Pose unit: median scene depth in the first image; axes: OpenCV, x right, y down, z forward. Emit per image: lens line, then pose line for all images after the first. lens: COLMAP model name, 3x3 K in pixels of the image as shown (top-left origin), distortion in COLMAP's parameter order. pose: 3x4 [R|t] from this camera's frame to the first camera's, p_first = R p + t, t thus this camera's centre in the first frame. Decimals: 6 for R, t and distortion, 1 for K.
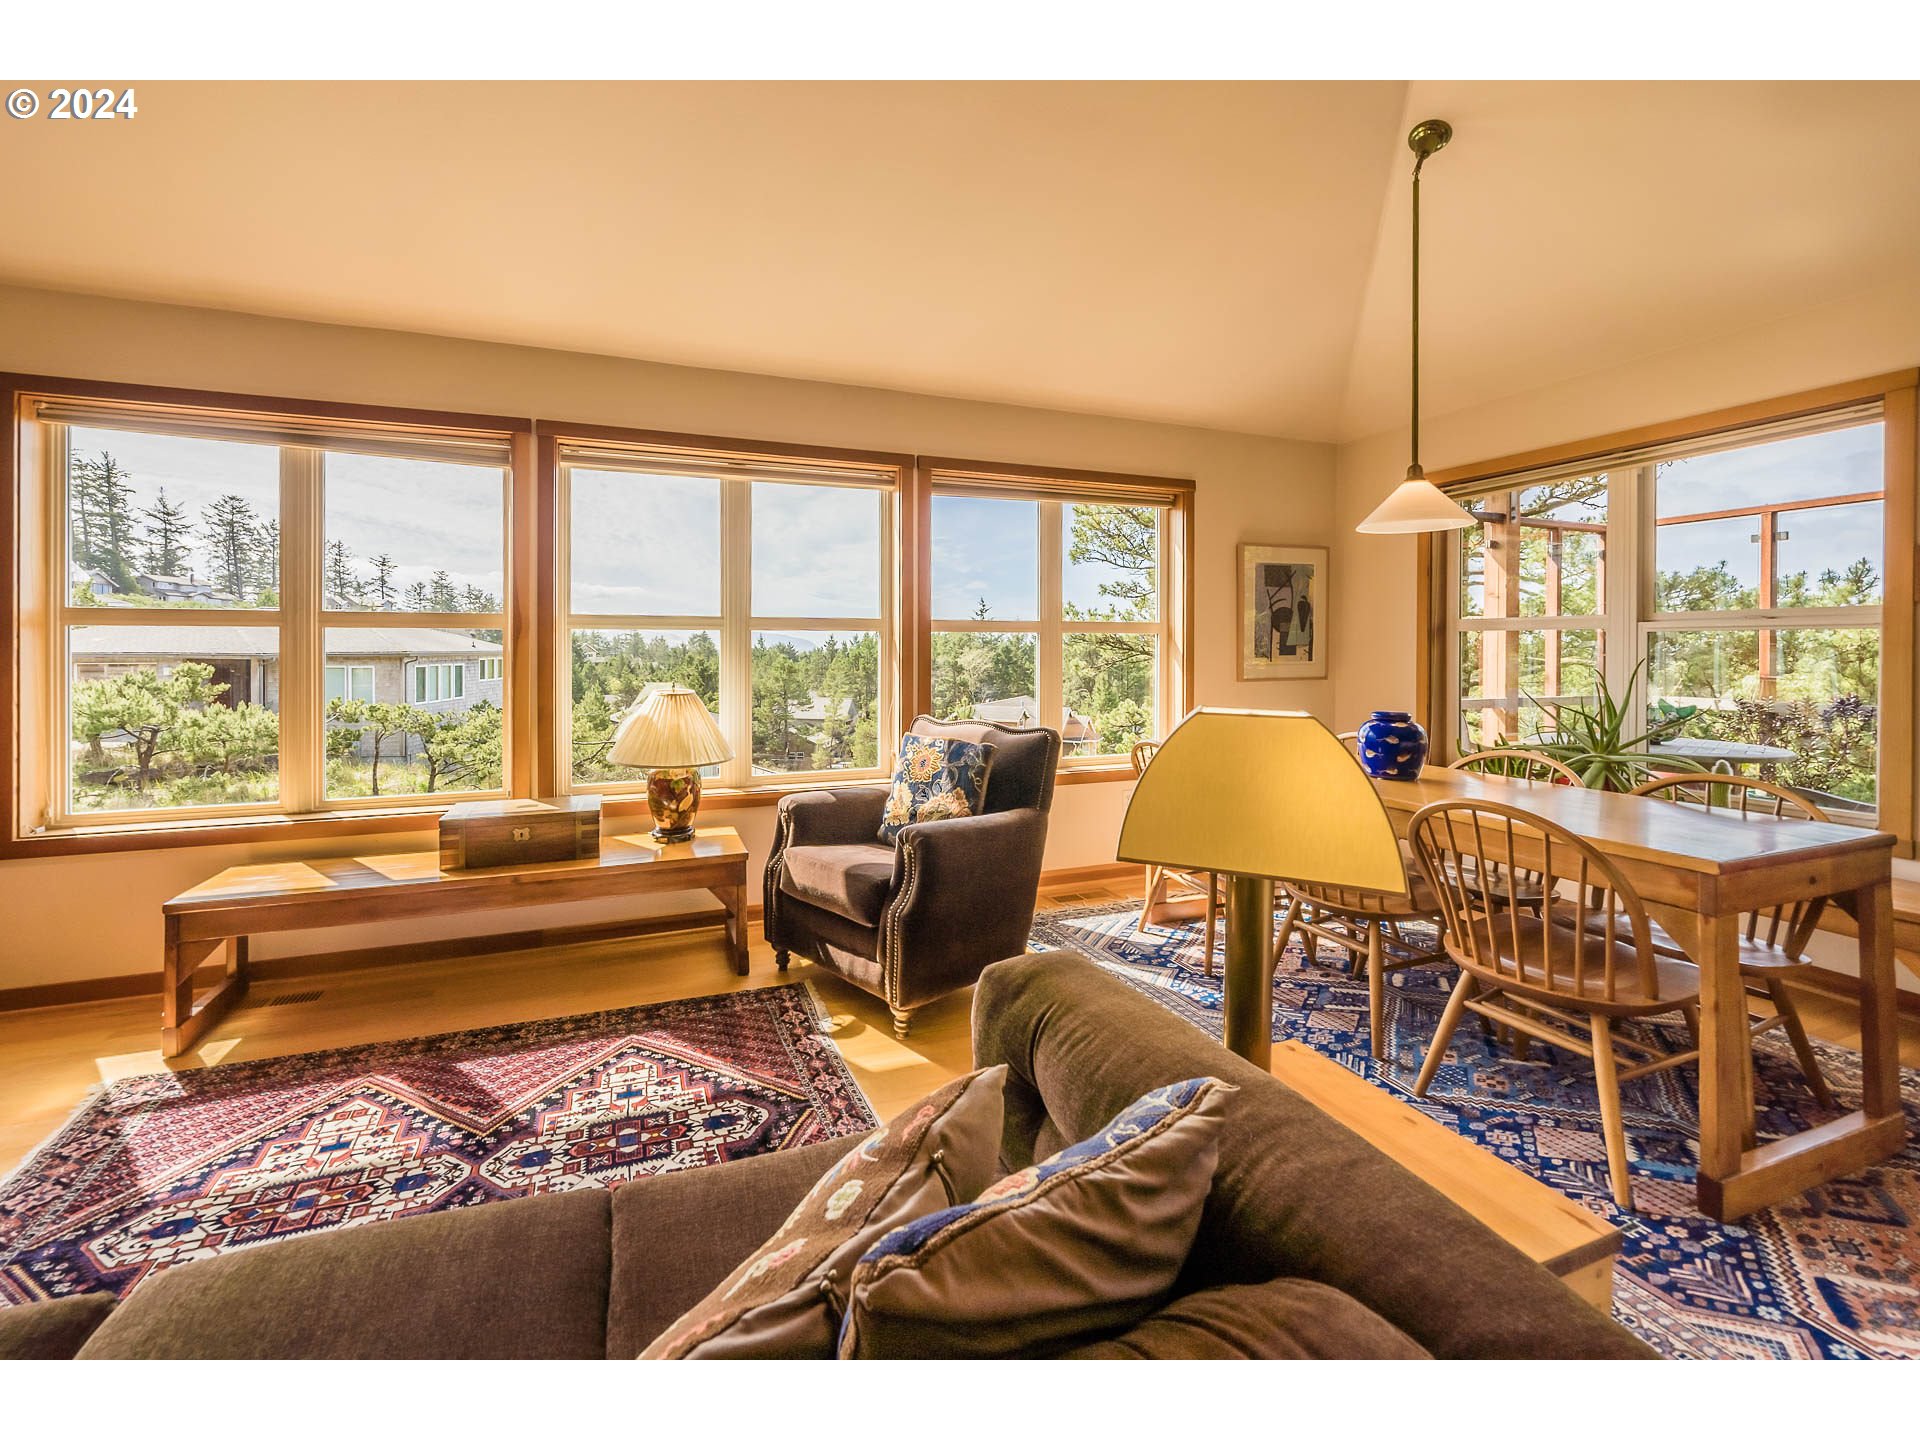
lens RADIAL K [[735.5, 0, 849.5], [0, 735.5, 652.6], [0, 0, 1]] dist [-0.005656, -0.000029]
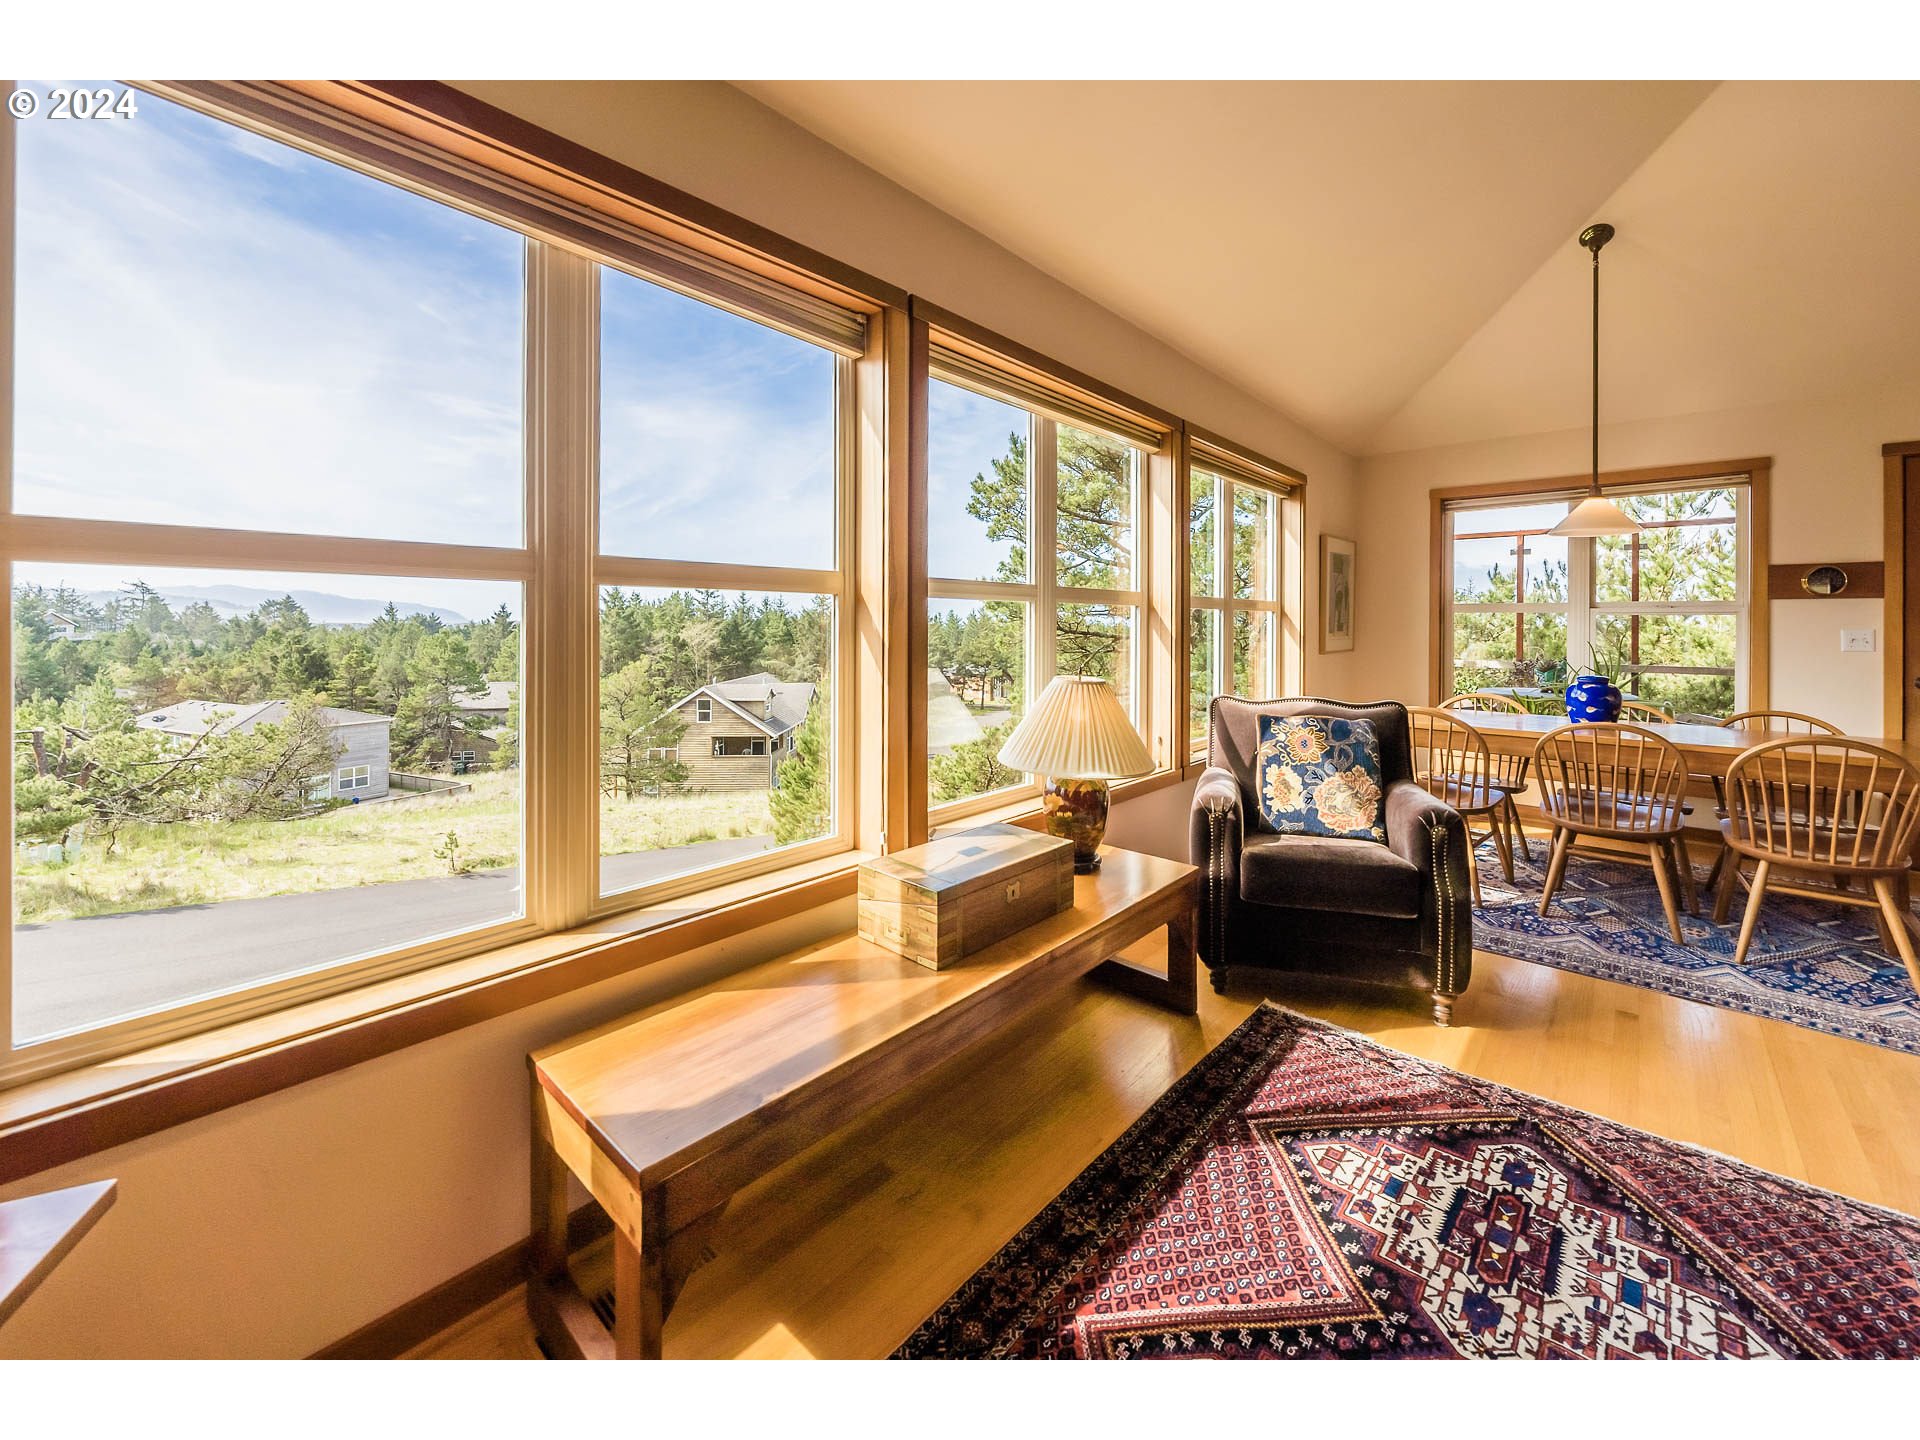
lens RADIAL K [[764.9, 0, 969.0], [0, 764.9, 623.1], [0, 0, 1]] dist [-0.002771, -0.000069]
pose [[0.857429, 0.004465, 0.514583, -1.114787], [-0.002018, 0.999984, -0.005314, -0.003509], [-0.514598, 0.003518, 0.857424, 0.522727]]
